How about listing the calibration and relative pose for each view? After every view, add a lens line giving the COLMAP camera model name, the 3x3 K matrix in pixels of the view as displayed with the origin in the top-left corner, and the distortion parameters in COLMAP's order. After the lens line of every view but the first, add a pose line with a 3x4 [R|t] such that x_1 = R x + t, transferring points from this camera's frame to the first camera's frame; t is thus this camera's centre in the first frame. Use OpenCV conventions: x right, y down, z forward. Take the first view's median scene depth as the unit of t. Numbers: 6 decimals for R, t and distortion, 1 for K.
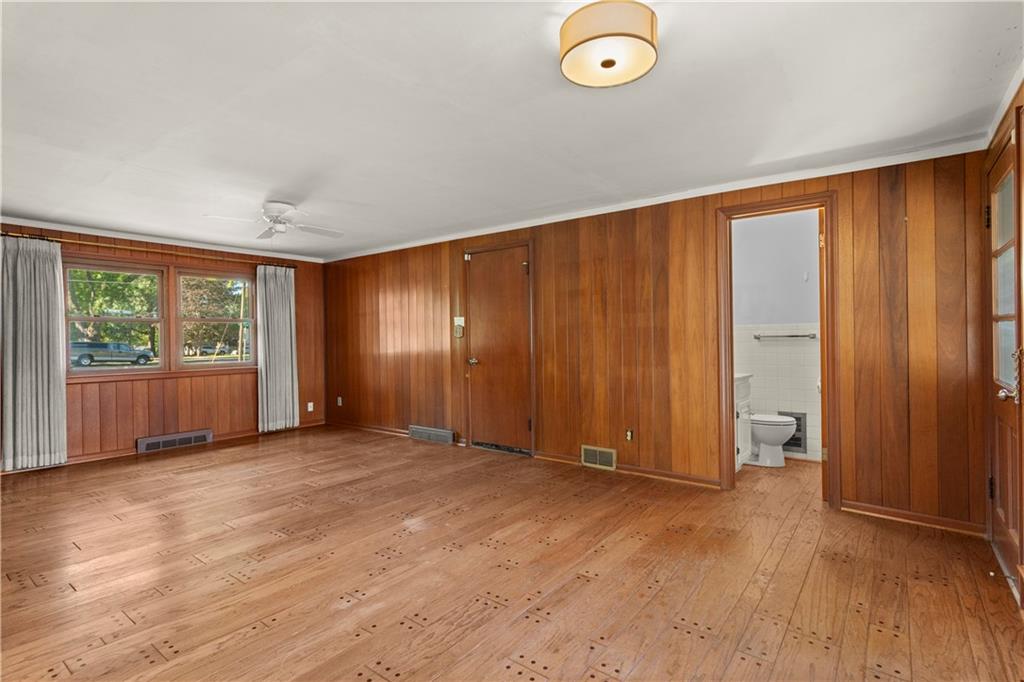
lens RADIAL K [[495.0, 0, 512.0], [0, 495.0, 341.0], [0, 0, 1]] dist [-0.001813, -0.000035]
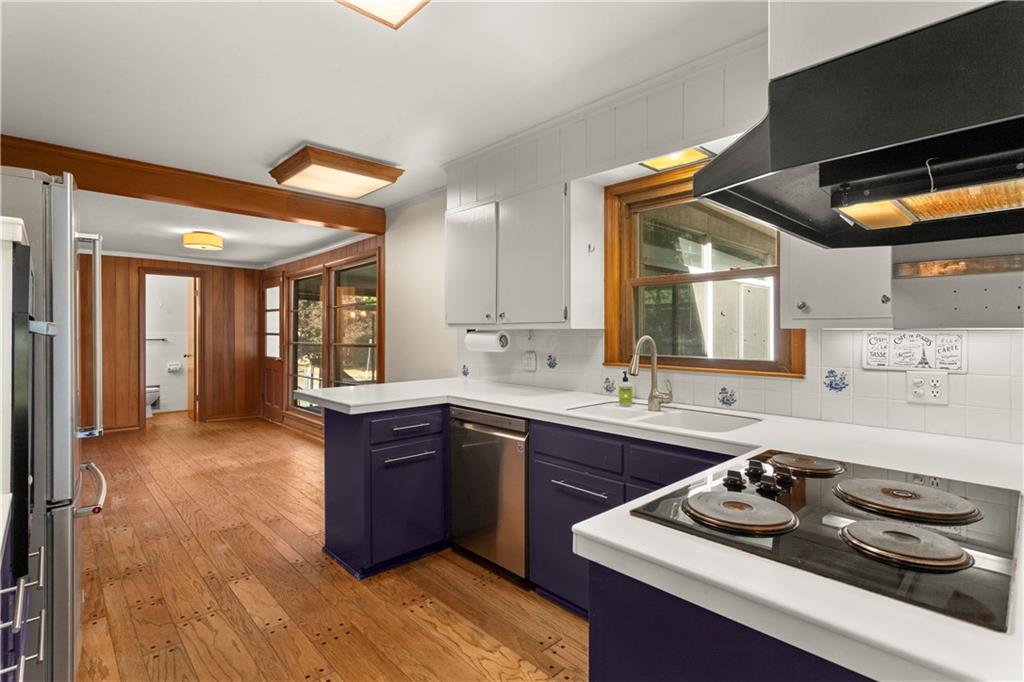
lens RADIAL K [[495.0, 0, 512.0], [0, 495.0, 341.0], [0, 0, 1]] dist [-0.001813, -0.000035]
pose [[0.164095, -0.006153, 0.986425, -1.302974], [0.004264, 0.999976, 0.005528, -0.012411], [-0.986435, 0.003299, 0.164117, -0.691239]]
